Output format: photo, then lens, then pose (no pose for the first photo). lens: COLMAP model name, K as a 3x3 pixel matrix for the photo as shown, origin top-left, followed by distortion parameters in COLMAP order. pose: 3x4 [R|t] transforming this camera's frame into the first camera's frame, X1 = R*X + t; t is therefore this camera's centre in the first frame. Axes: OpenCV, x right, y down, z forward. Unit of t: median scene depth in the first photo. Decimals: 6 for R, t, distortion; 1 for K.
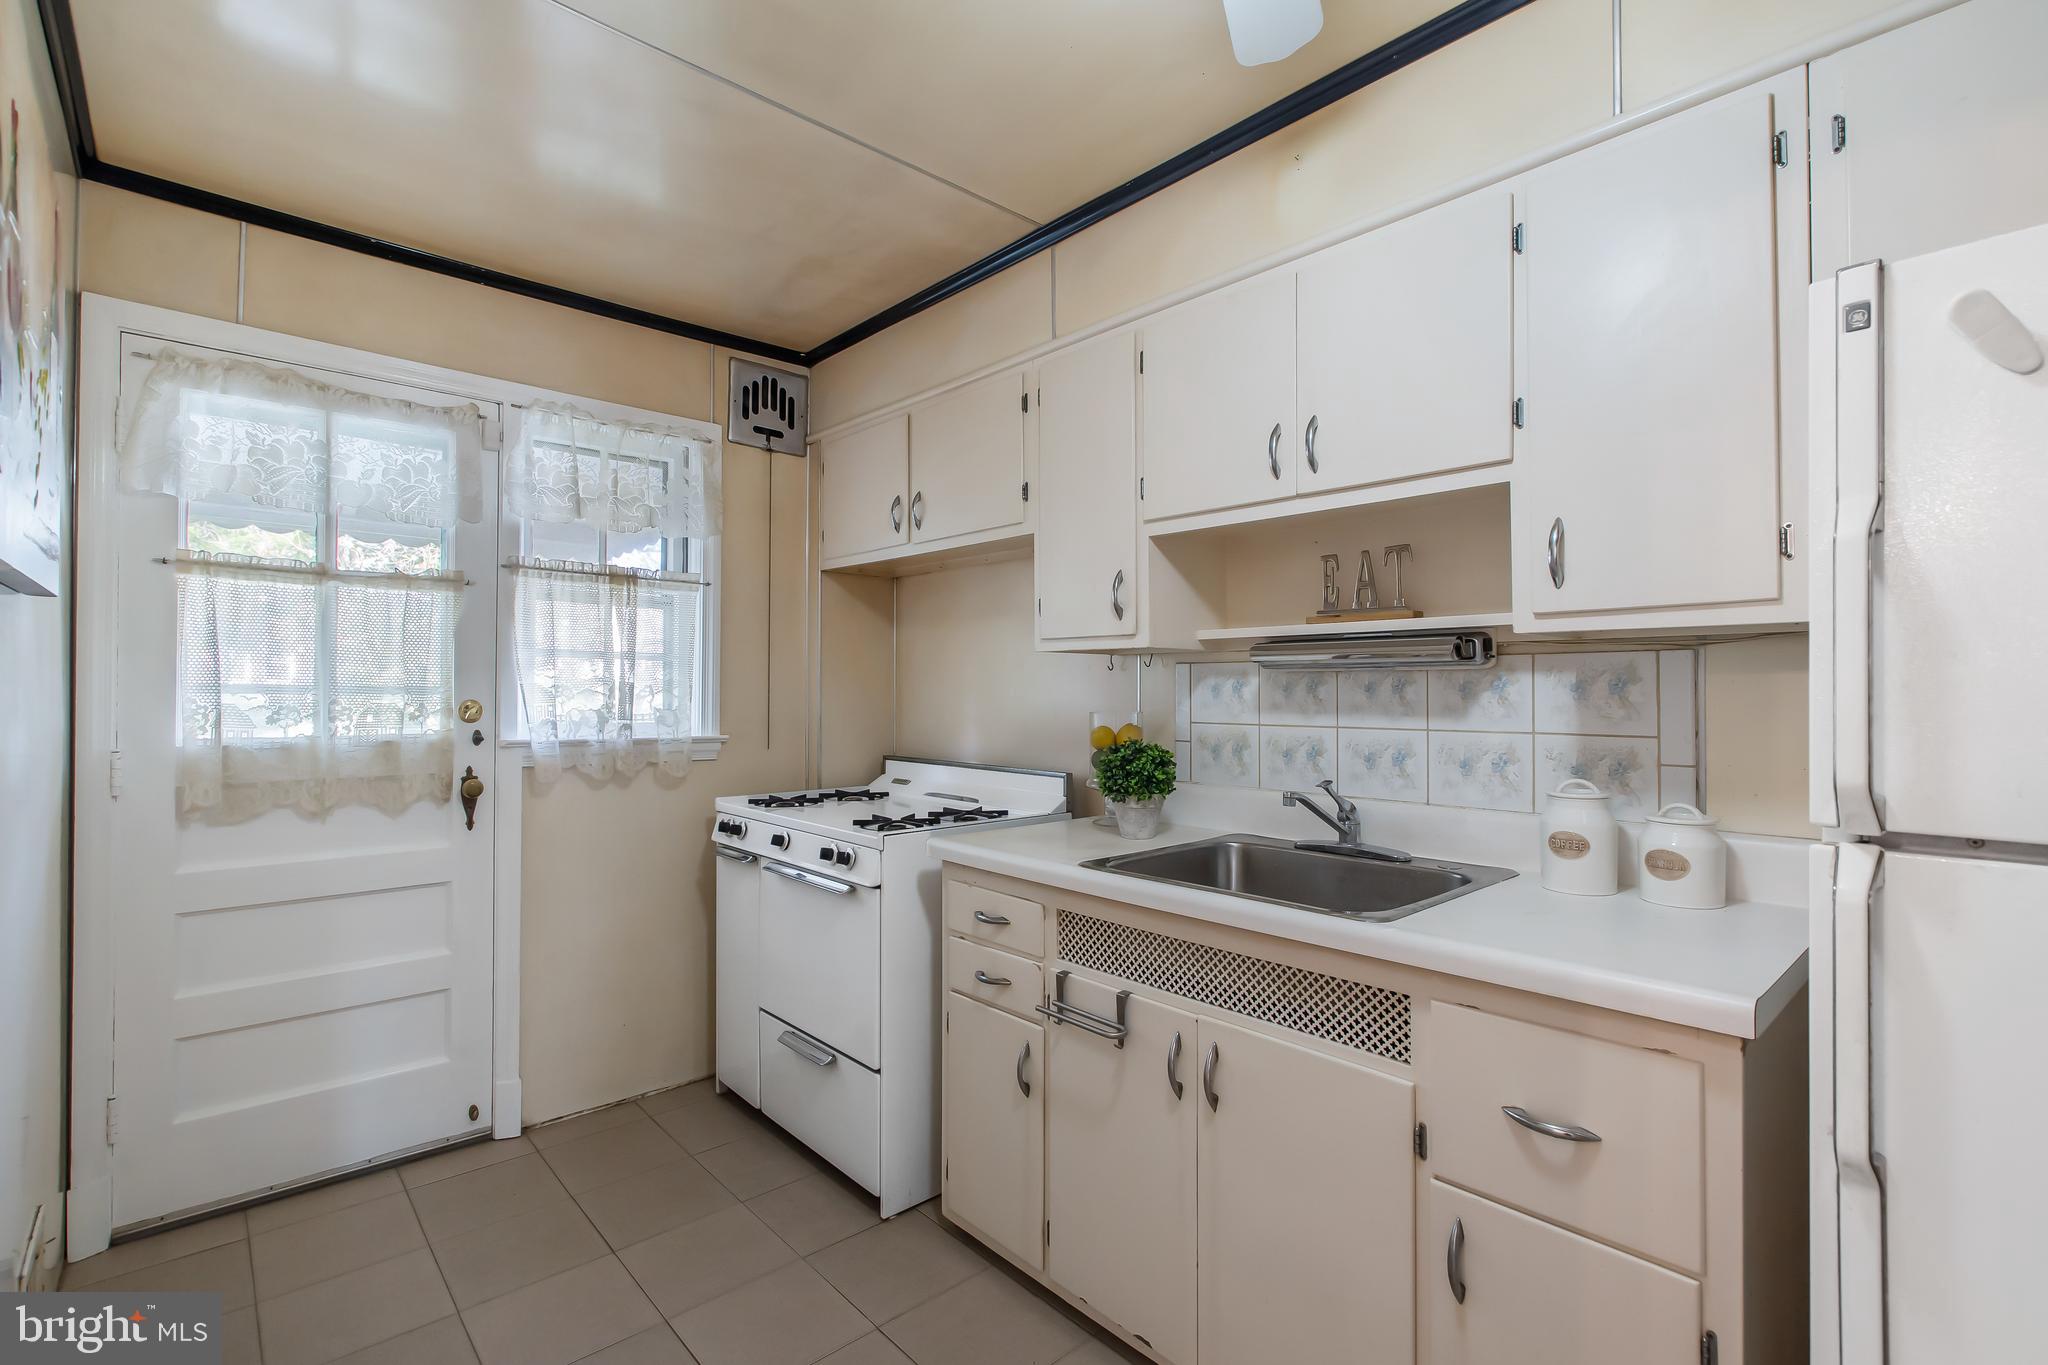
lens RADIAL K [[931.7, 0, 1031.9], [0, 931.7, 683.1], [0, 0, 1]] dist [-0.002469, 0.002198]
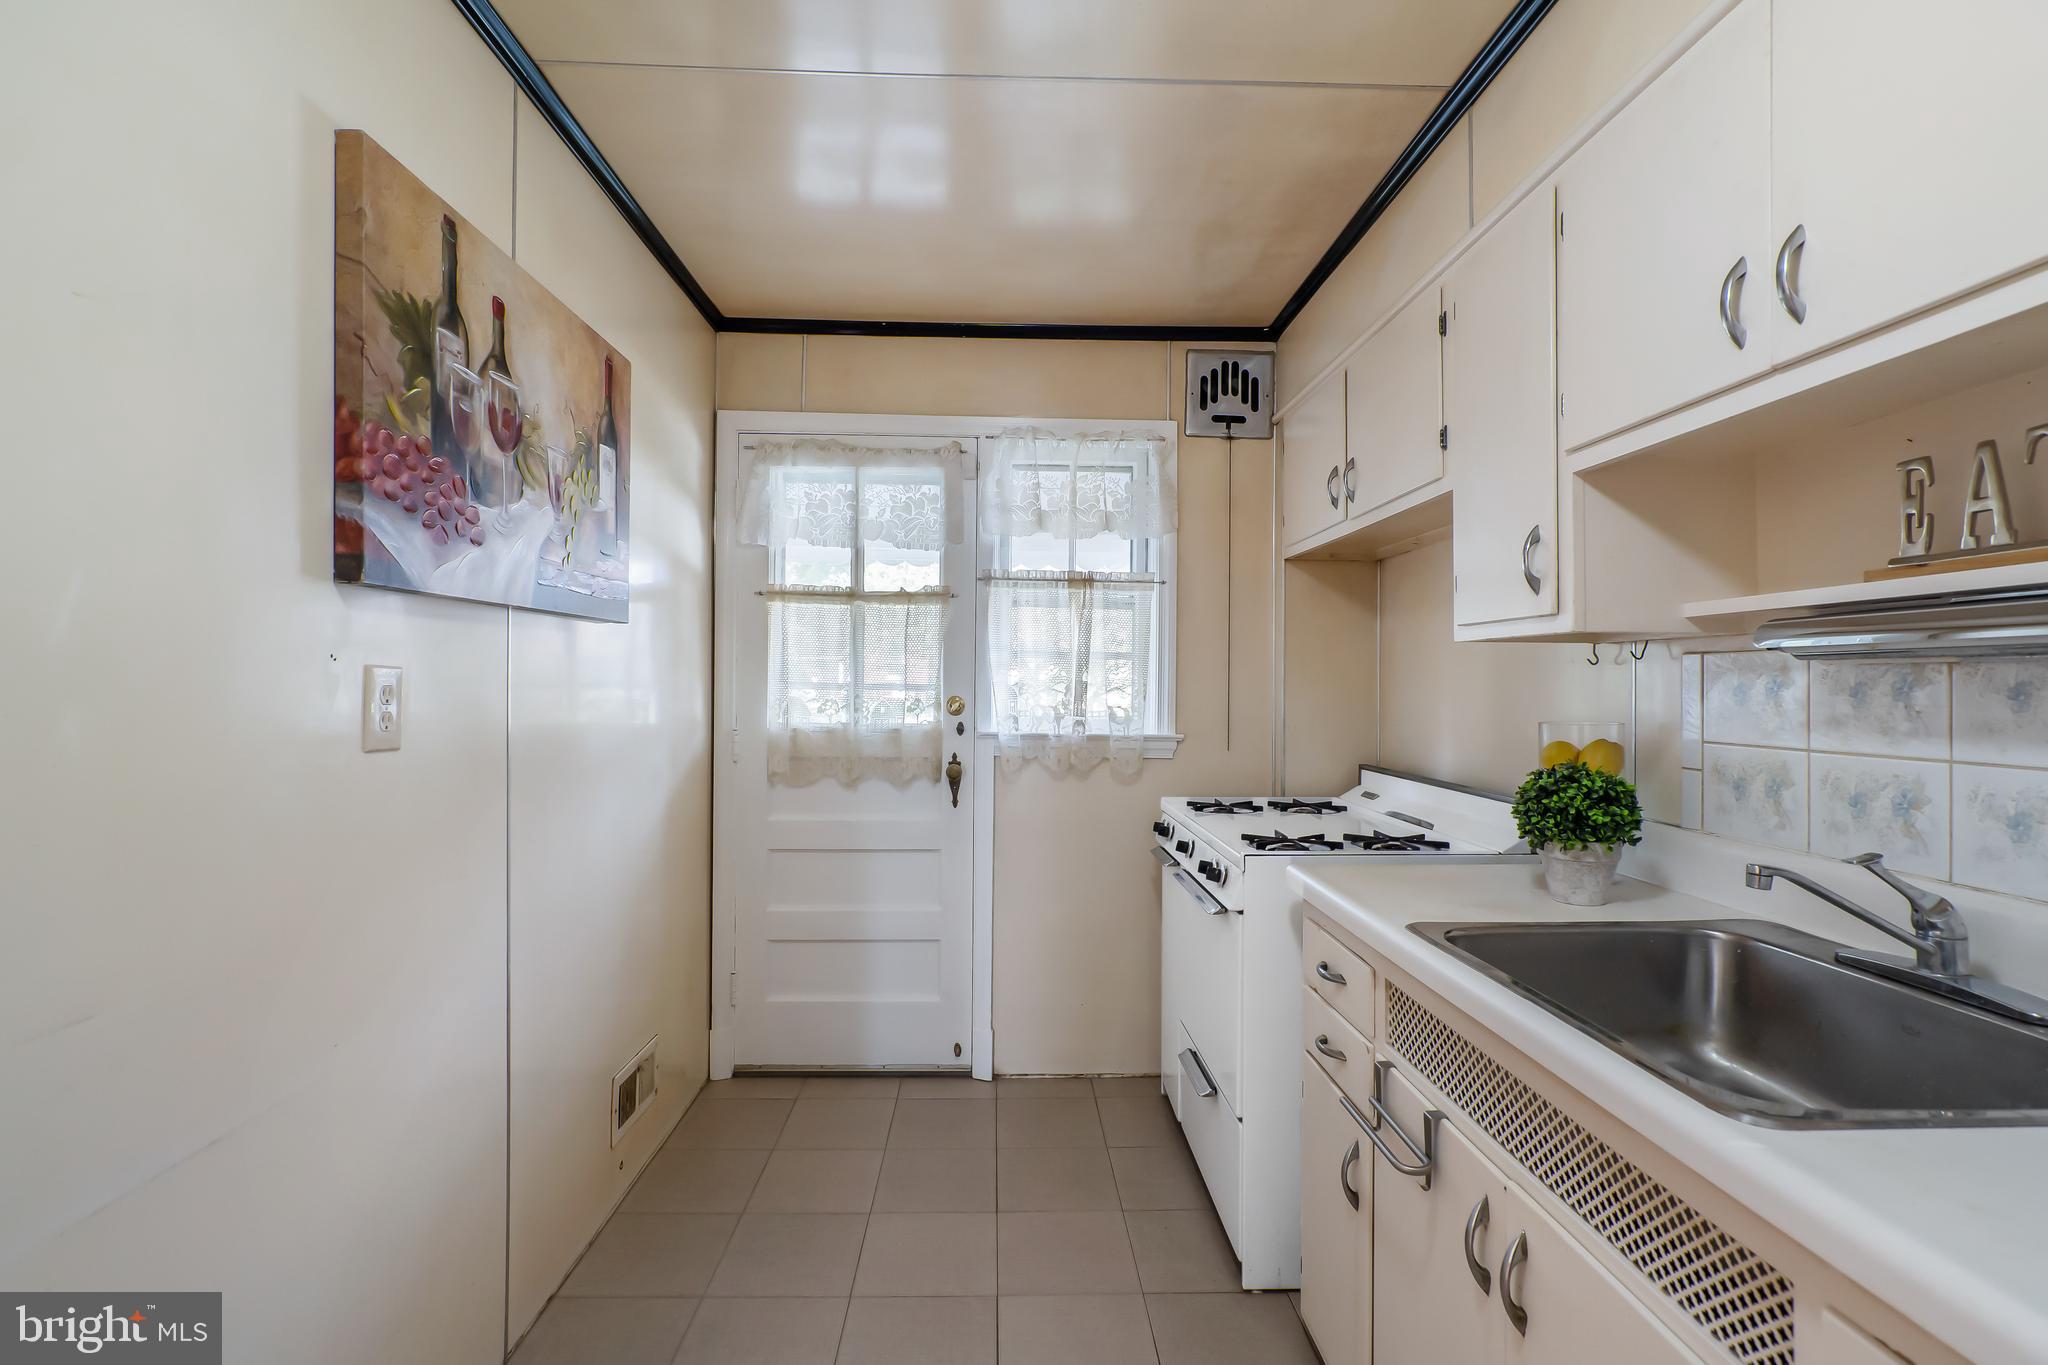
lens RADIAL K [[931.7, 0, 1026.2], [0, 931.7, 681.6], [0, 0, 1]] dist [-0.002469, 0.002198]
pose [[0.758739, 0.001056, -0.651394, 0.264655], [-0.000188, 0.999999, 0.001403, -0.001770], [0.651395, -0.000942, 0.758738, 0.200679]]
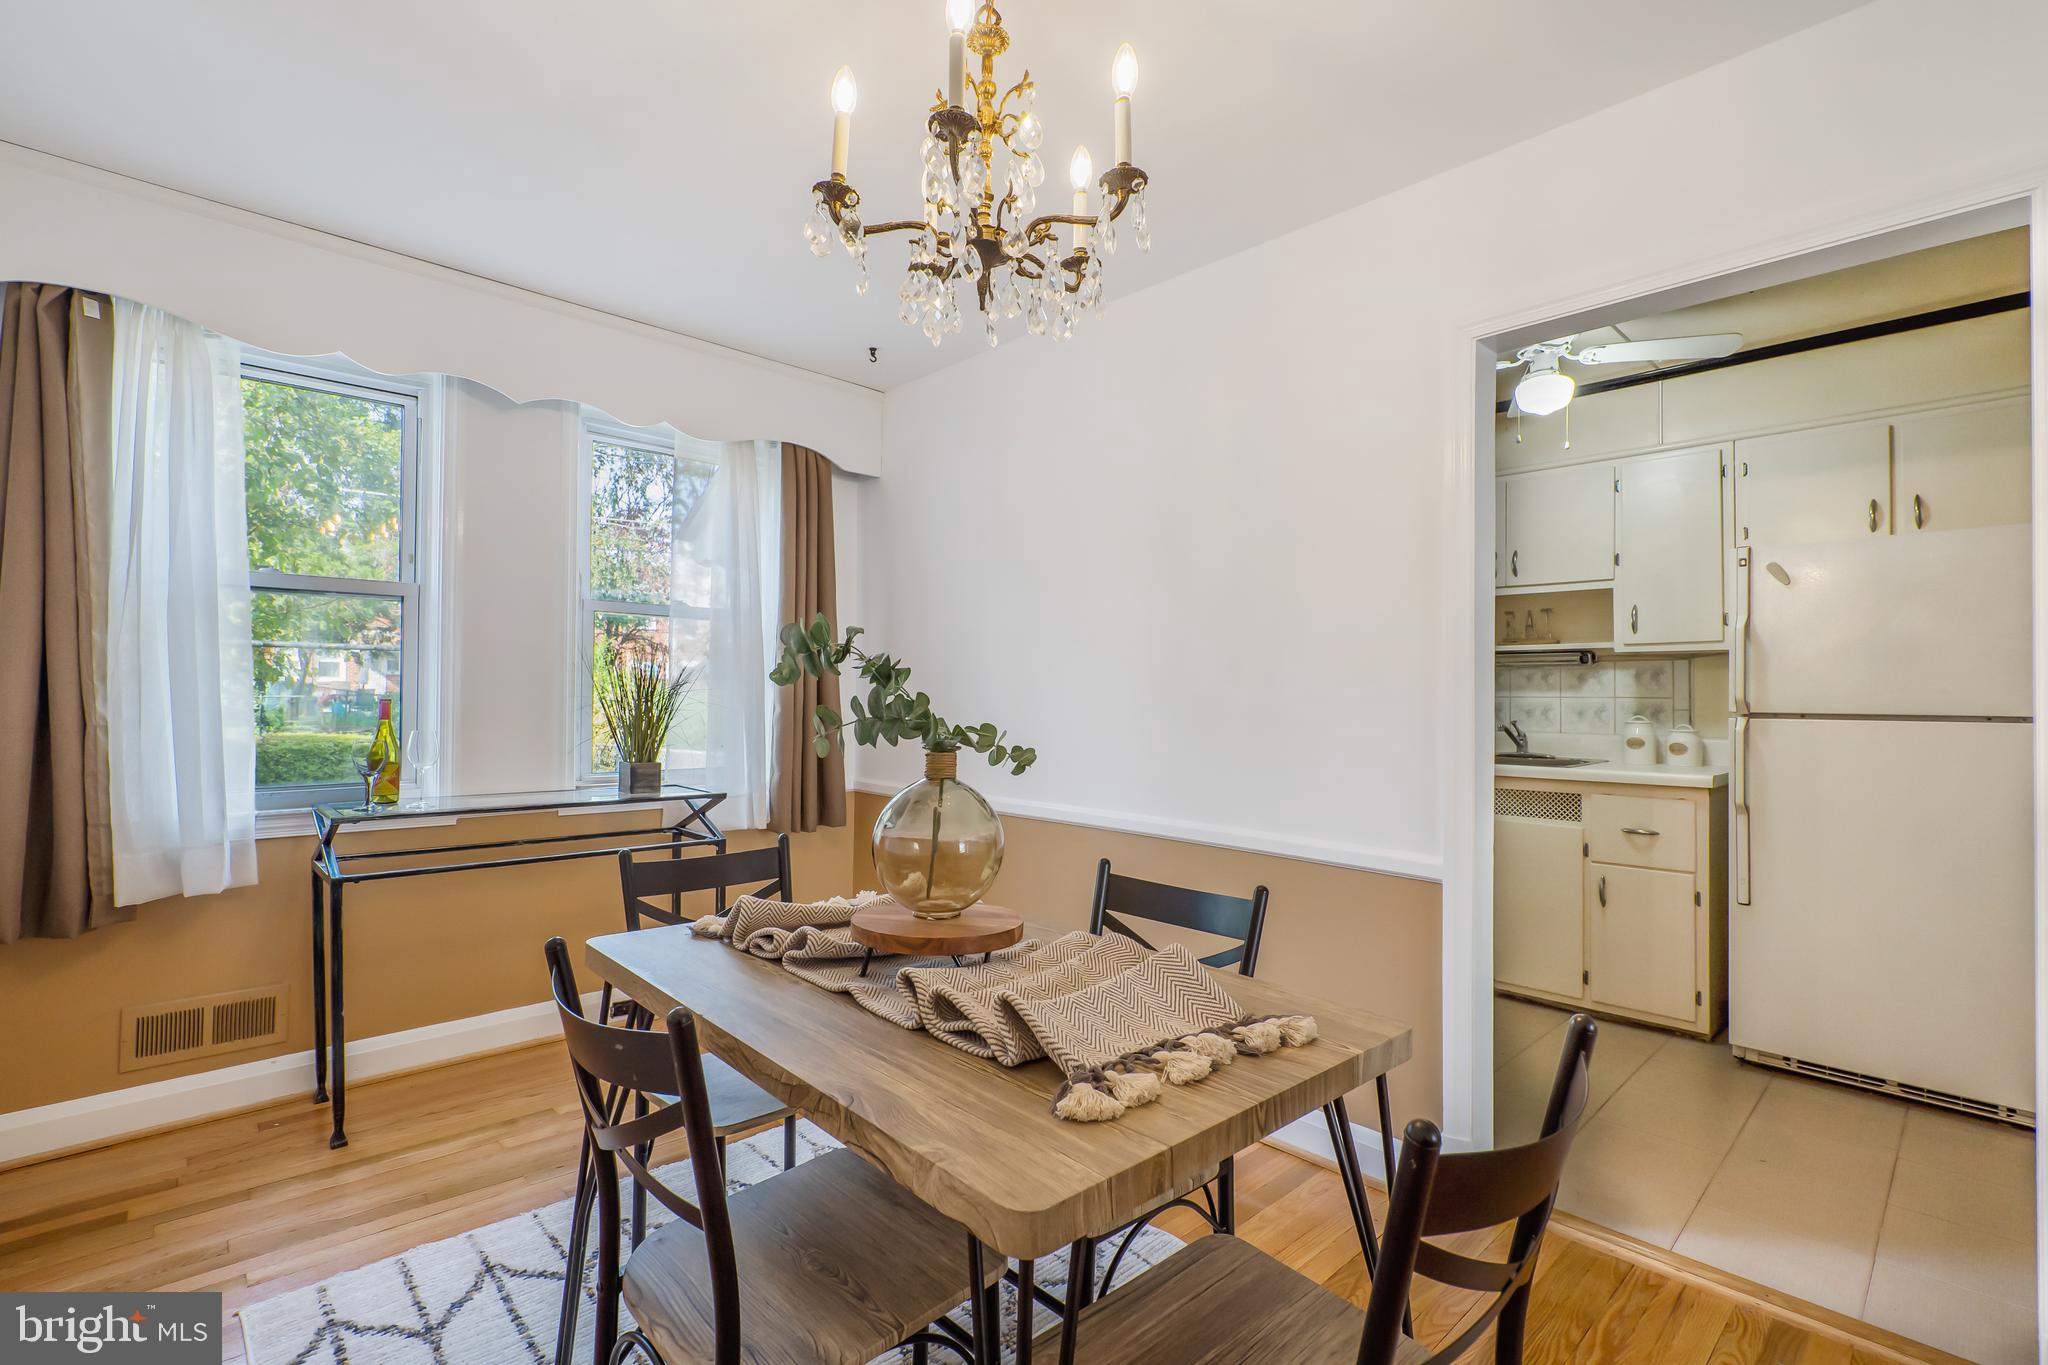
lens RADIAL K [[931.7, 0, 1034.3], [0, 931.7, 685.2], [0, 0, 1]] dist [-0.002469, 0.002198]
pose [[0.999684, 0.005865, 0.024427, -0.726918], [-0.005791, 0.999978, -0.003103, 0.033438], [-0.024445, 0.002961, 0.999697, -0.952743]]
